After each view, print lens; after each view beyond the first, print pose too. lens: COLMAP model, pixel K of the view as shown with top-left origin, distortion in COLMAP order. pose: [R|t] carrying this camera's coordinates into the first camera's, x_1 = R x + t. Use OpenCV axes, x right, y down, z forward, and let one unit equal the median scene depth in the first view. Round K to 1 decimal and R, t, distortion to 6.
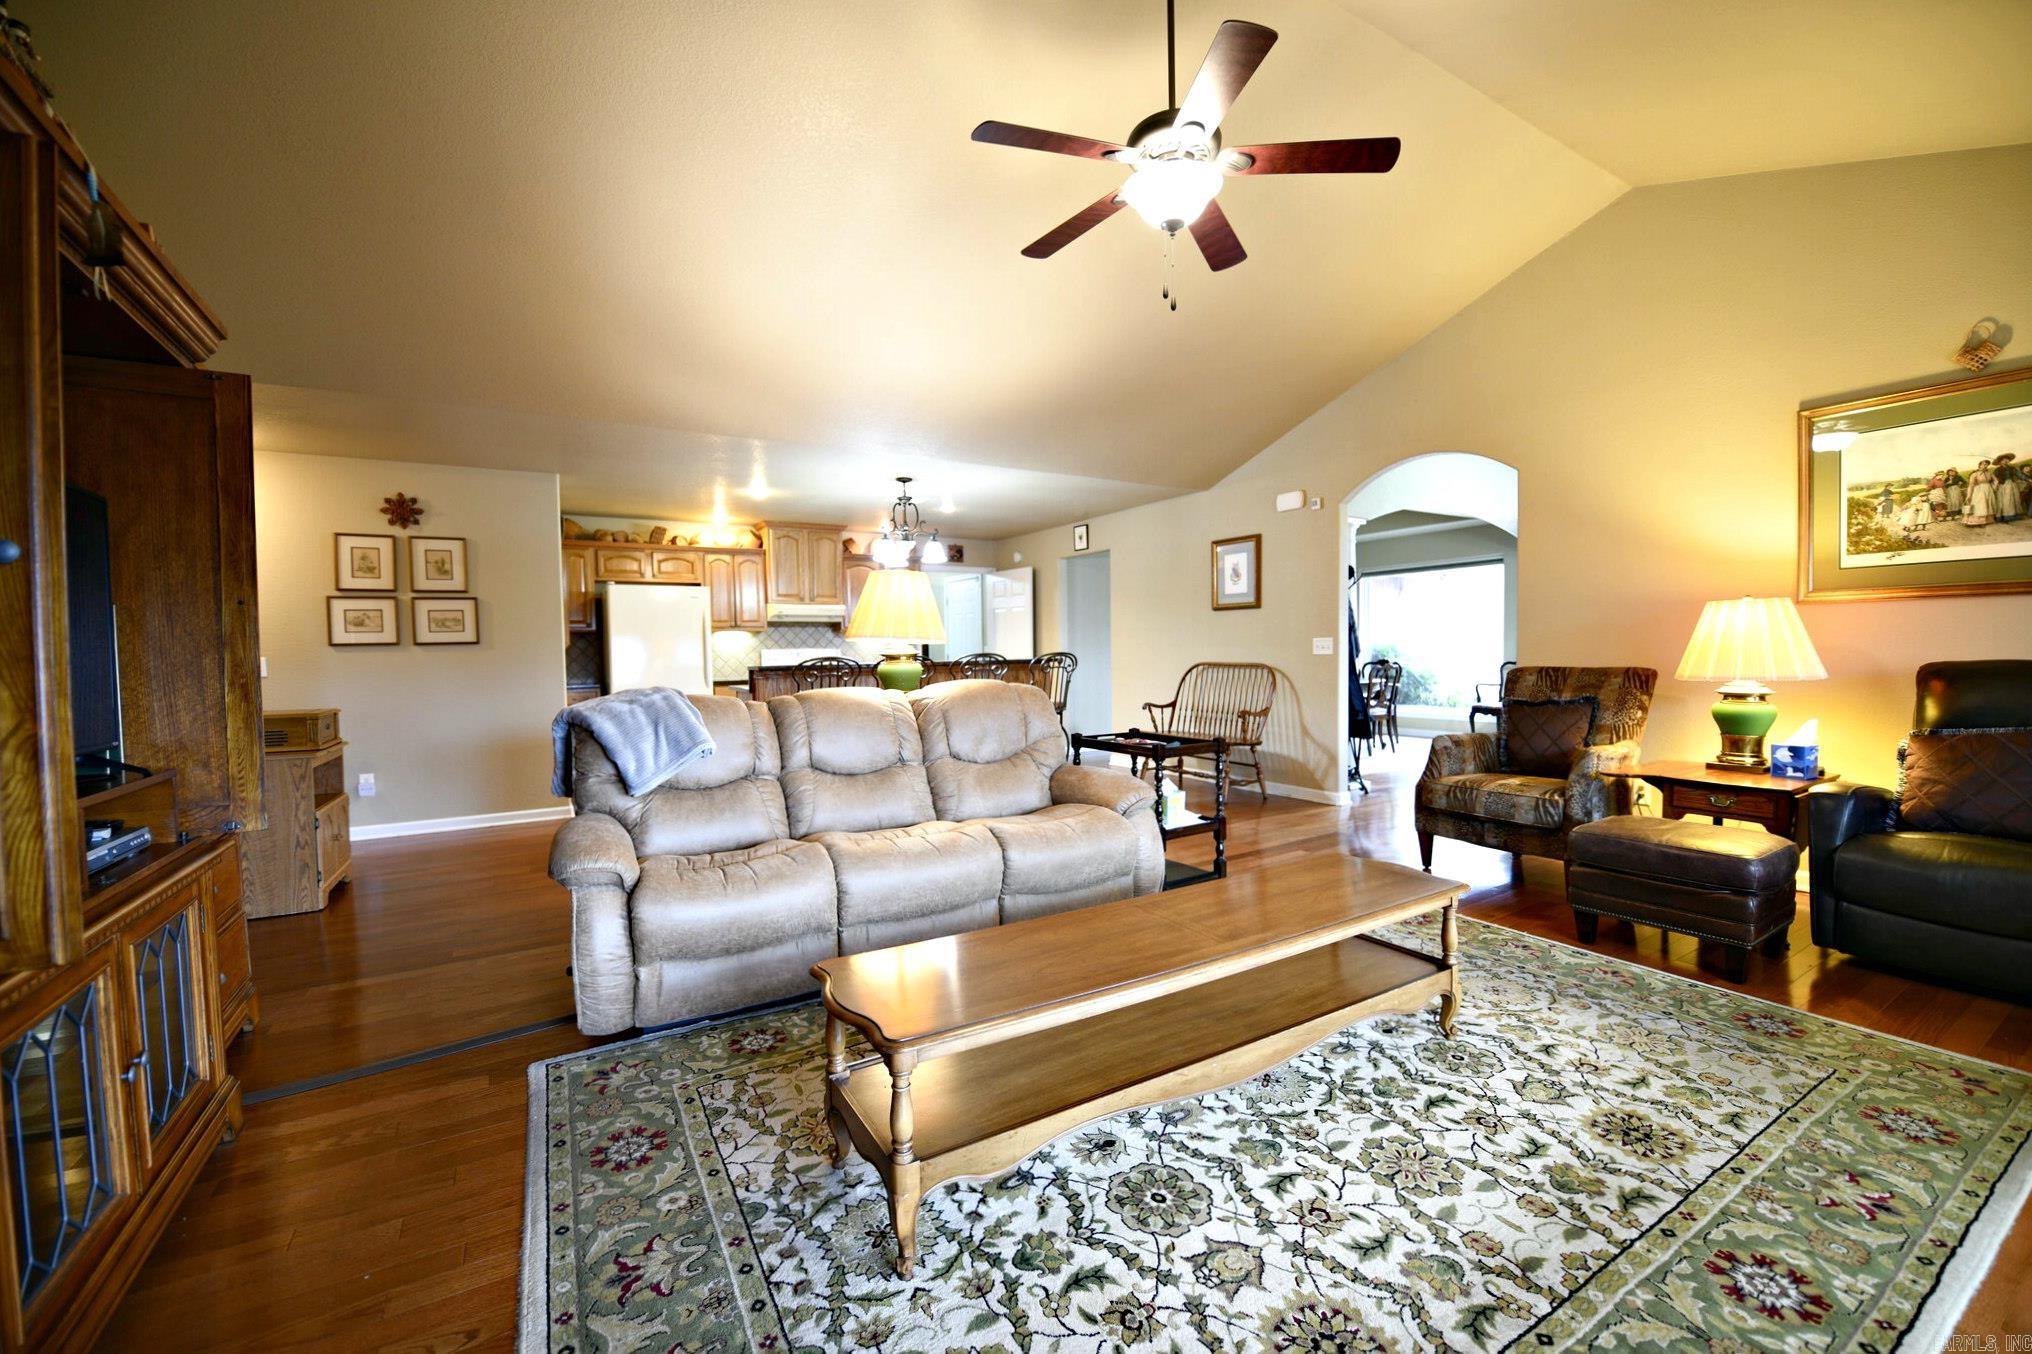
lens RADIAL K [[818.5, 0, 1032.2], [0, 818.5, 676.2], [0, 0, 1]] dist [-0.016729, -0.001803]
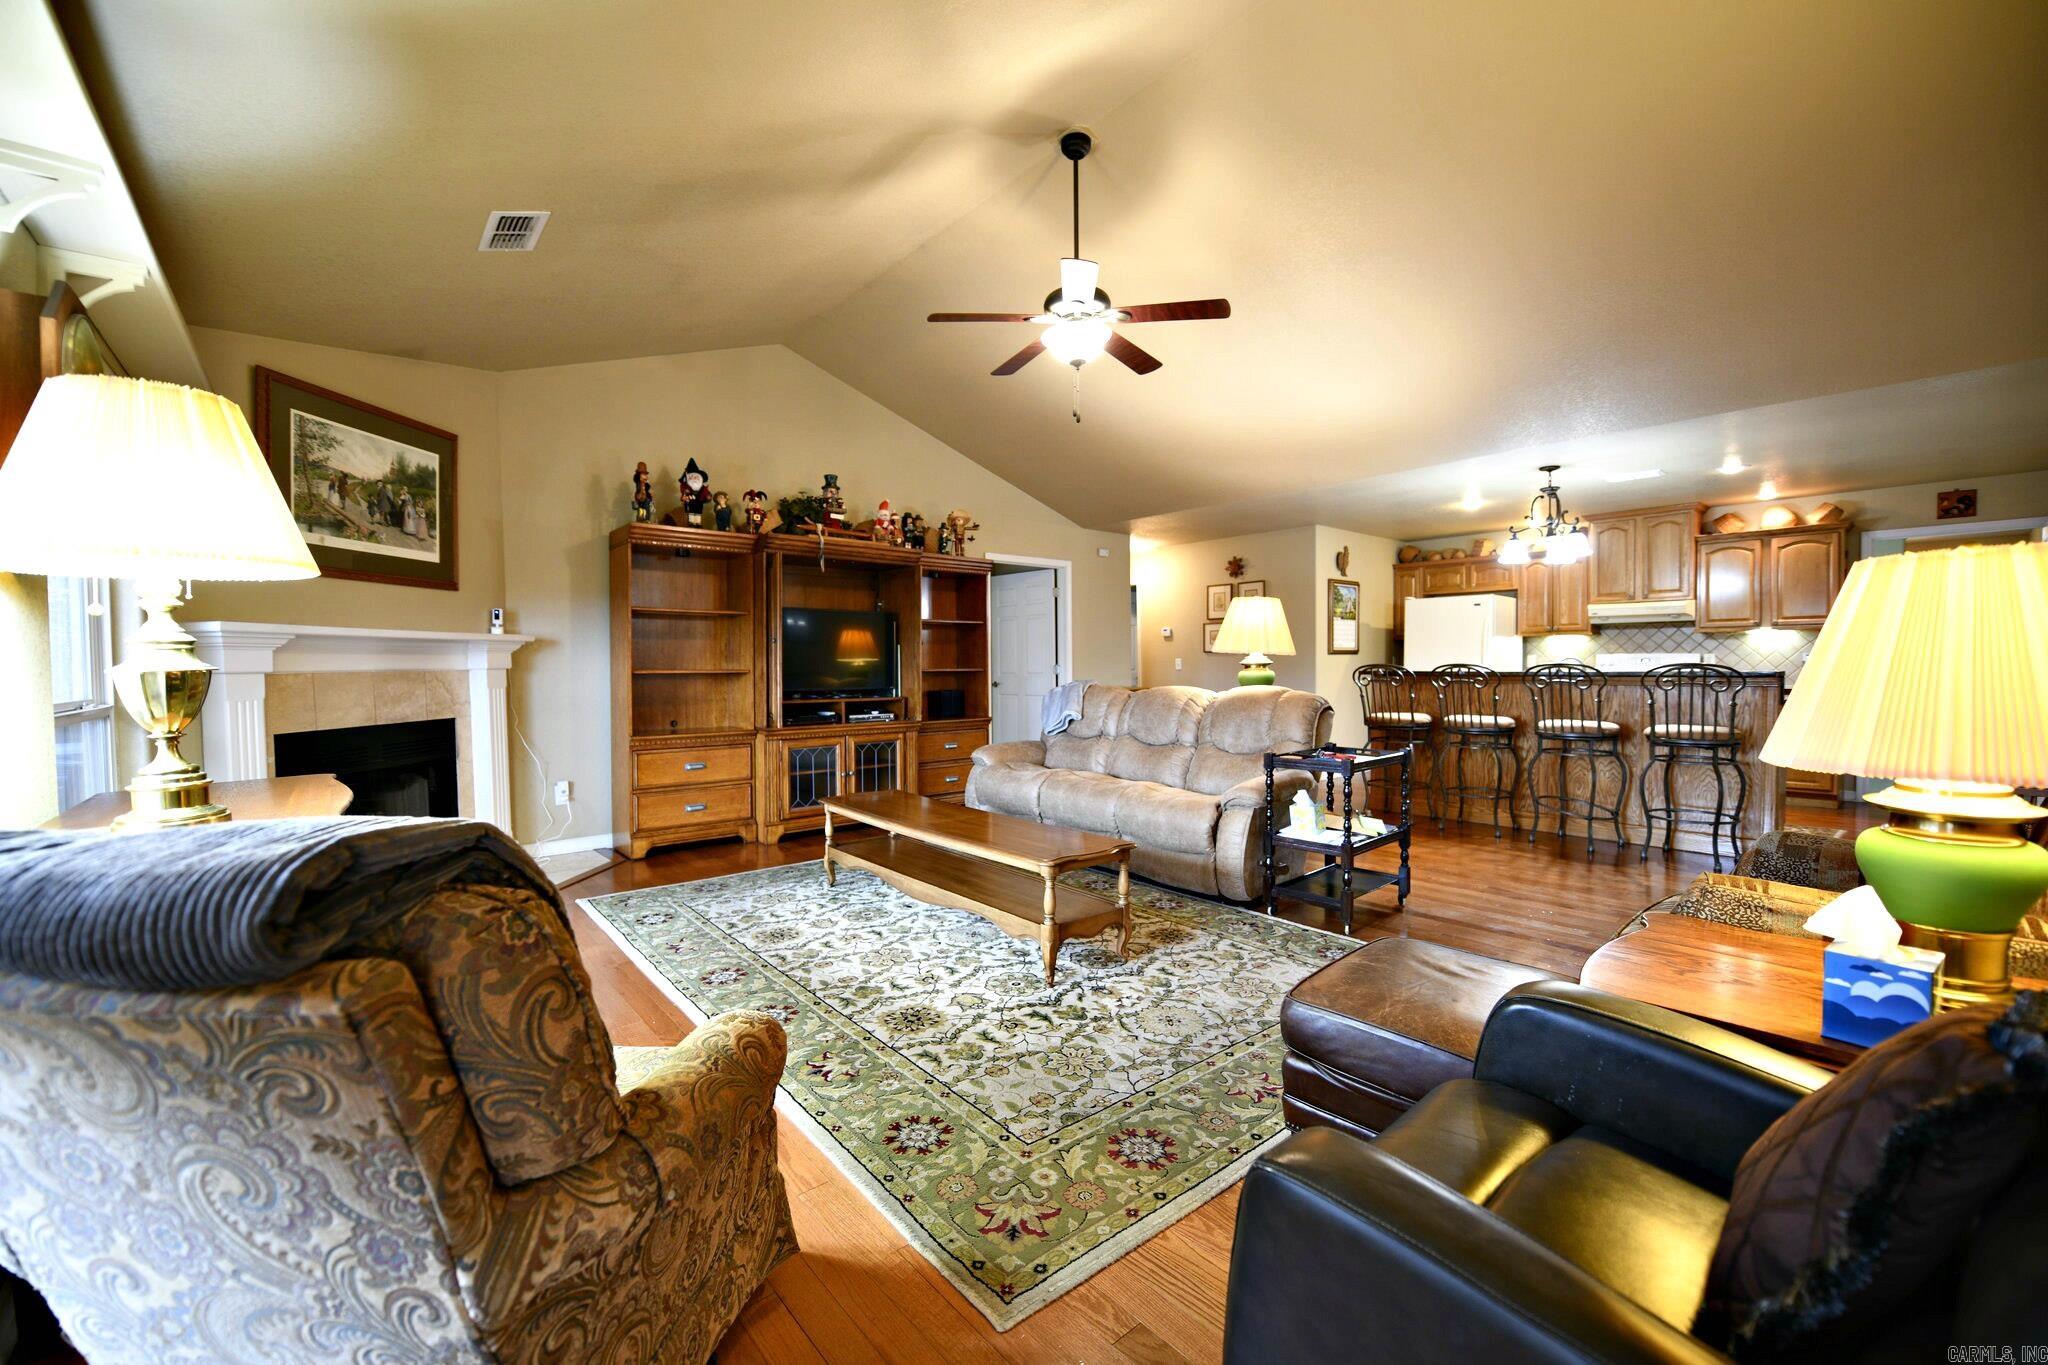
lens RADIAL K [[824.9, 0, 1017.9], [0, 824.9, 683.0], [0, 0, 1]] dist [-0.016729, -0.001803]
pose [[0.146040, 0.040787, -0.988438, 1.221673], [-0.027532, 0.998930, 0.037153, -0.039868], [0.988896, 0.021788, 0.147006, 0.540848]]
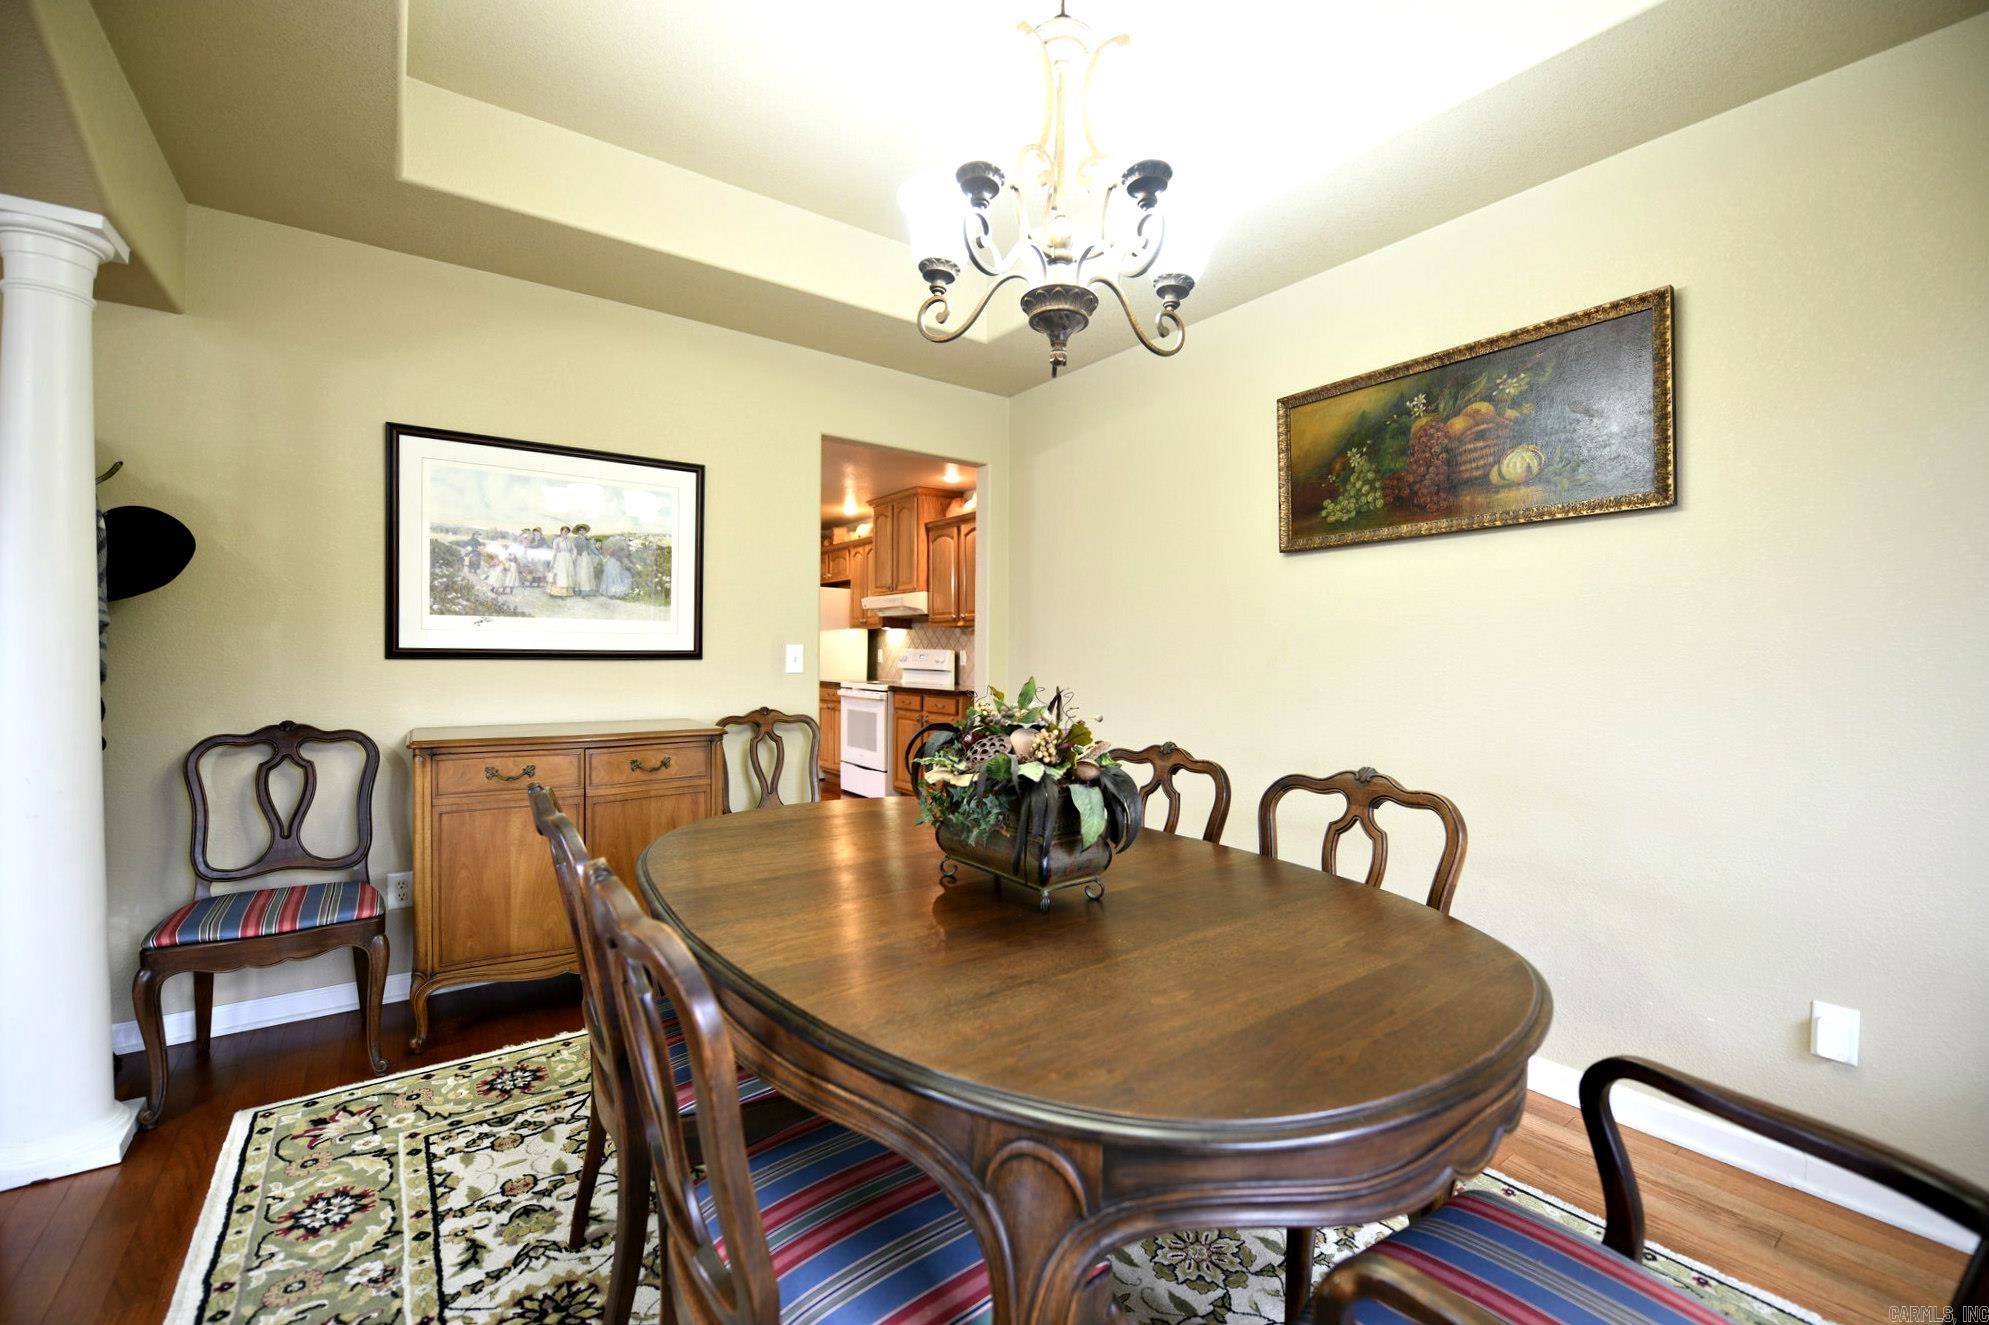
lens RADIAL K [[801.1, 0, 993.1], [0, 801.1, 669.0], [0, 0, 1]] dist [-0.016729, -0.001803]
pose [[-0.100941, 0.007473, 0.994864, -0.206070], [0.031418, 0.999497, -0.004320, -0.014941], [-0.994396, 0.030821, -0.101125, 0.696314]]
